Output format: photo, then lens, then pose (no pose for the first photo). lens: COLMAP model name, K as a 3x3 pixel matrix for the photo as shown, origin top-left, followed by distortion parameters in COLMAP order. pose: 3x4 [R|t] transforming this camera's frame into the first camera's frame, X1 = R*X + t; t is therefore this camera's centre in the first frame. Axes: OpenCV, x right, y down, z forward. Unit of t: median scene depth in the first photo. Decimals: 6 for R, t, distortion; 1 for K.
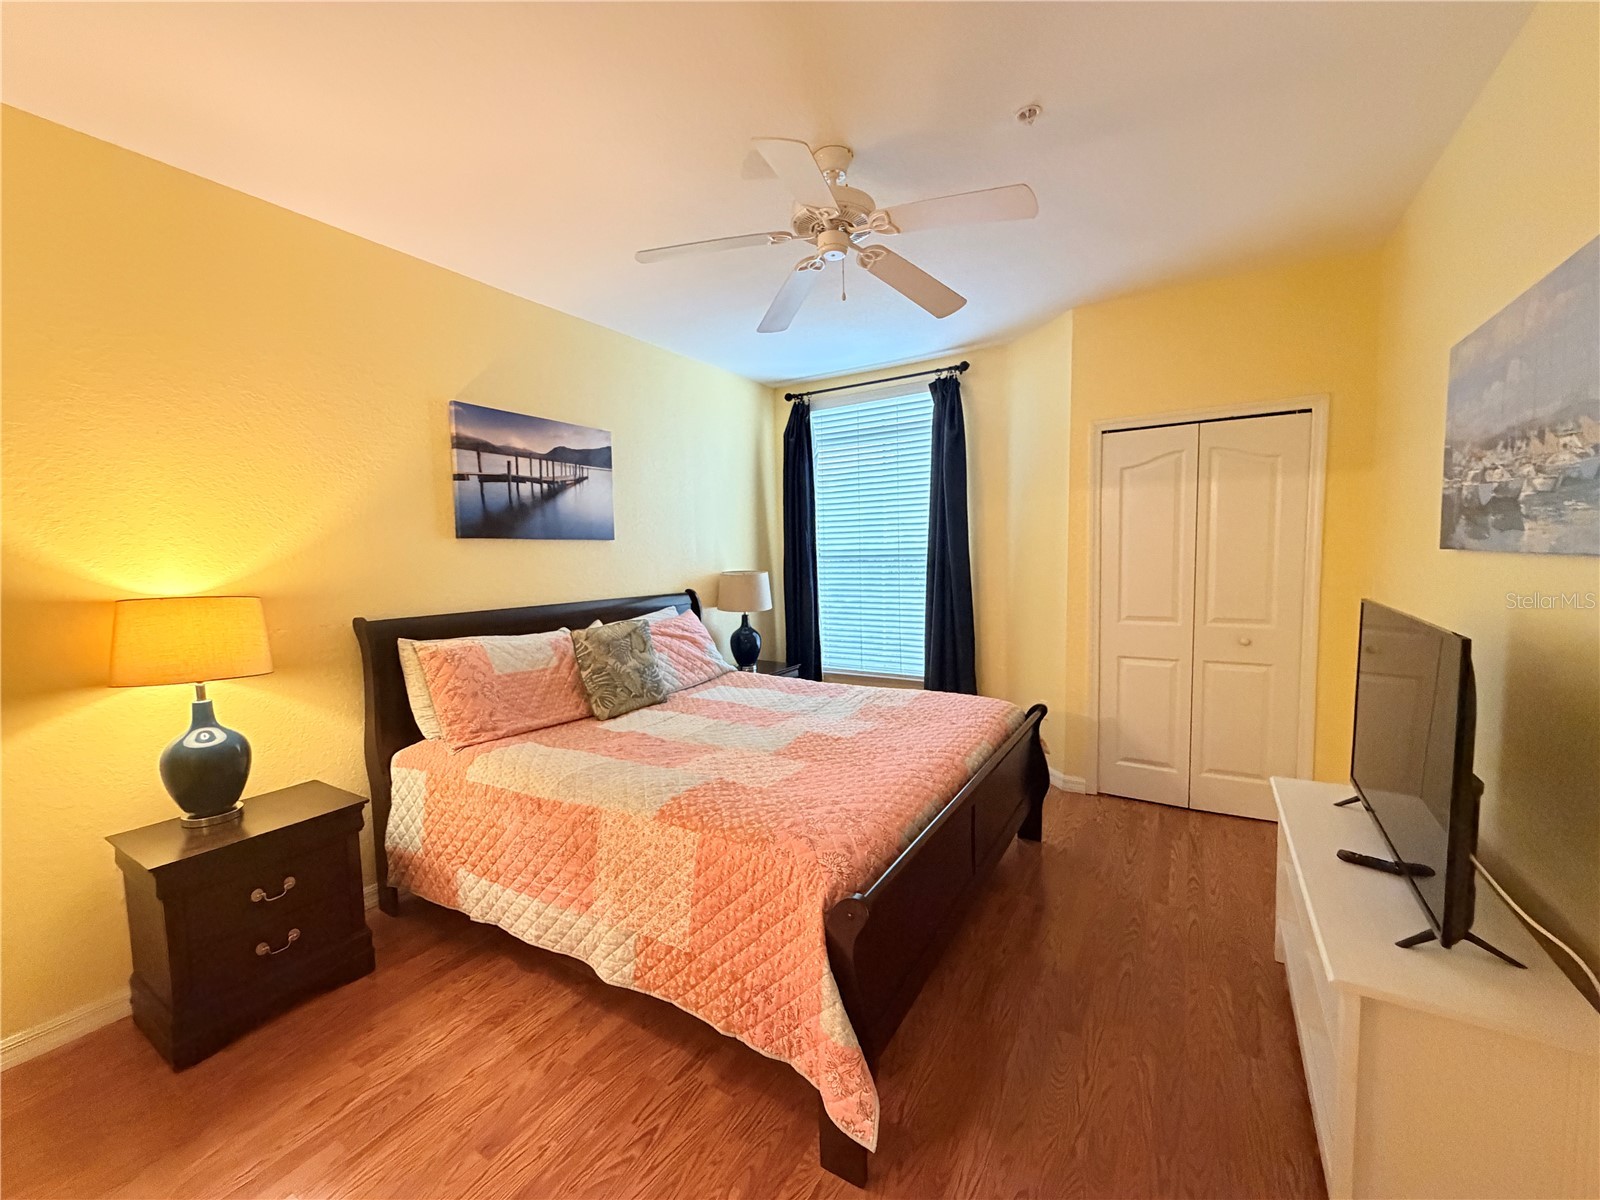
lens RADIAL K [[637.9, 0, 799.0], [0, 637.9, 601.6], [0, 0, 1]] dist [-0.001000, -0.000268]
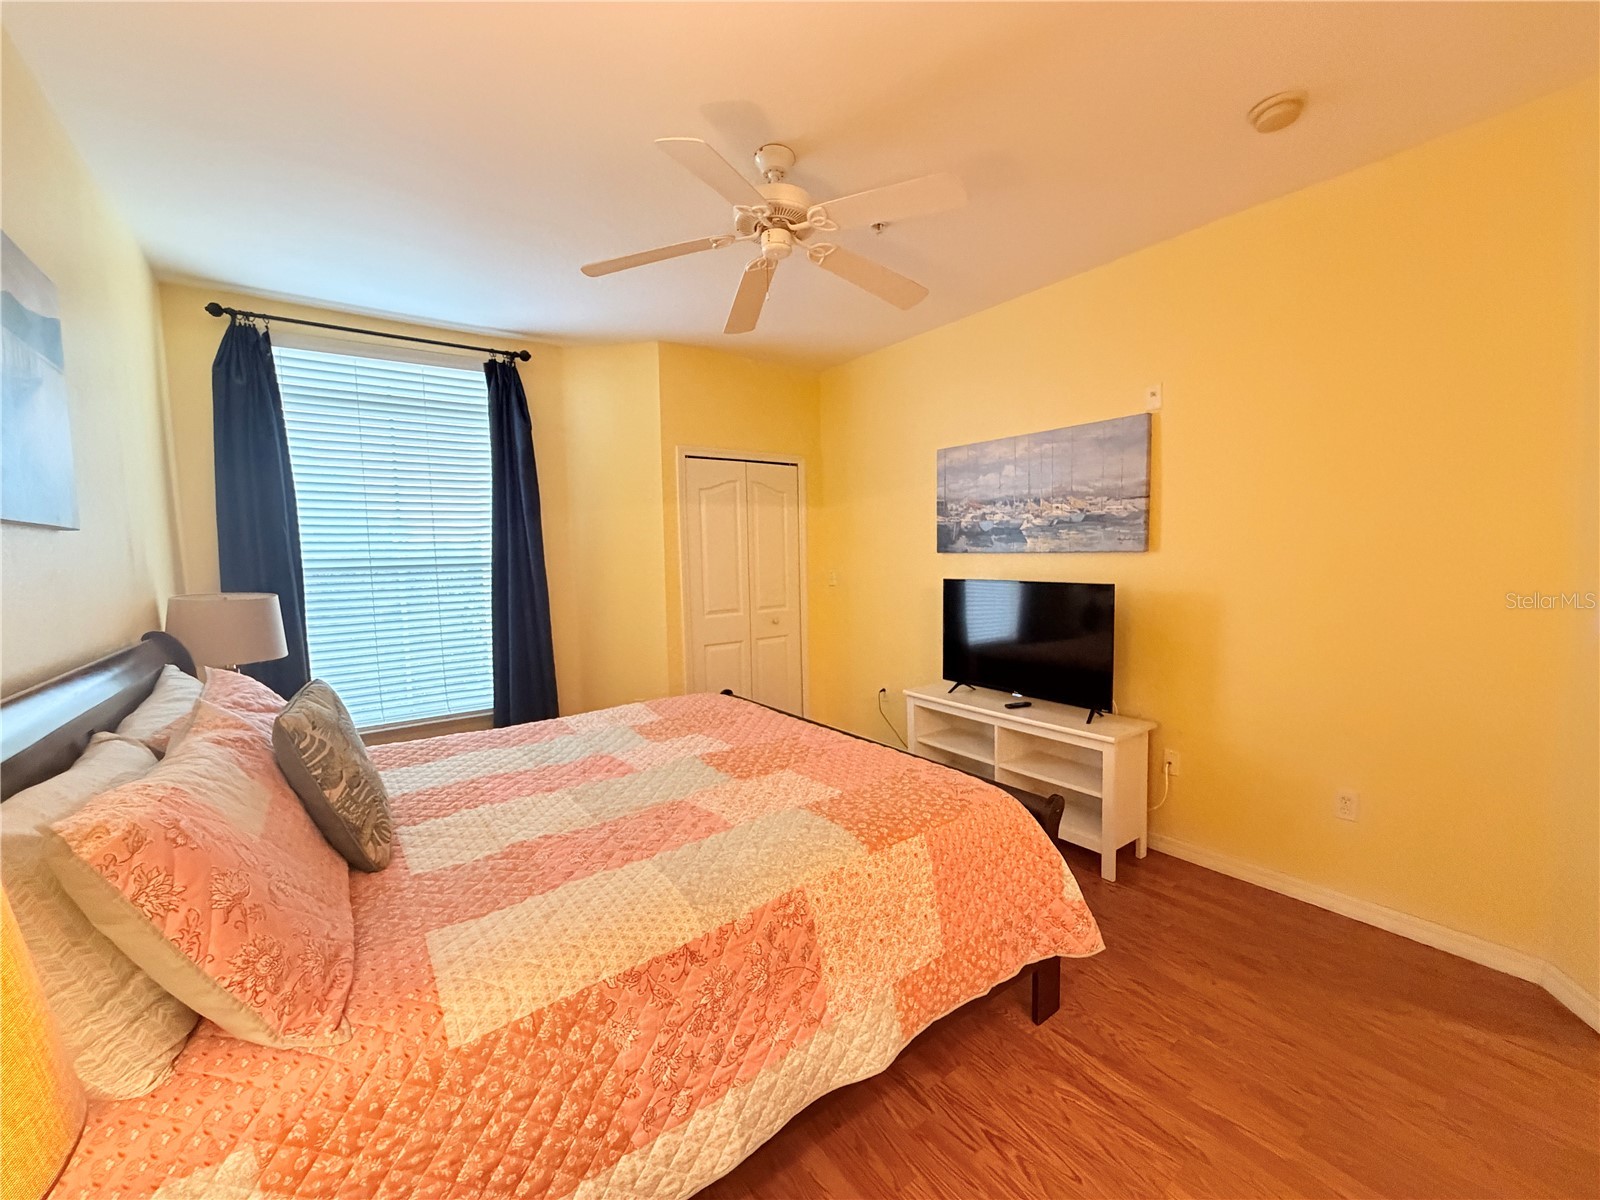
lens RADIAL K [[637.9, 0, 799.4], [0, 637.9, 598.9], [0, 0, 1]] dist [-0.001000, -0.000268]
pose [[0.374179, -0.057326, 0.925583, -0.837045], [0.086528, 0.995892, 0.026700, -0.027560], [-0.923311, 0.070098, 0.377602, 0.588980]]
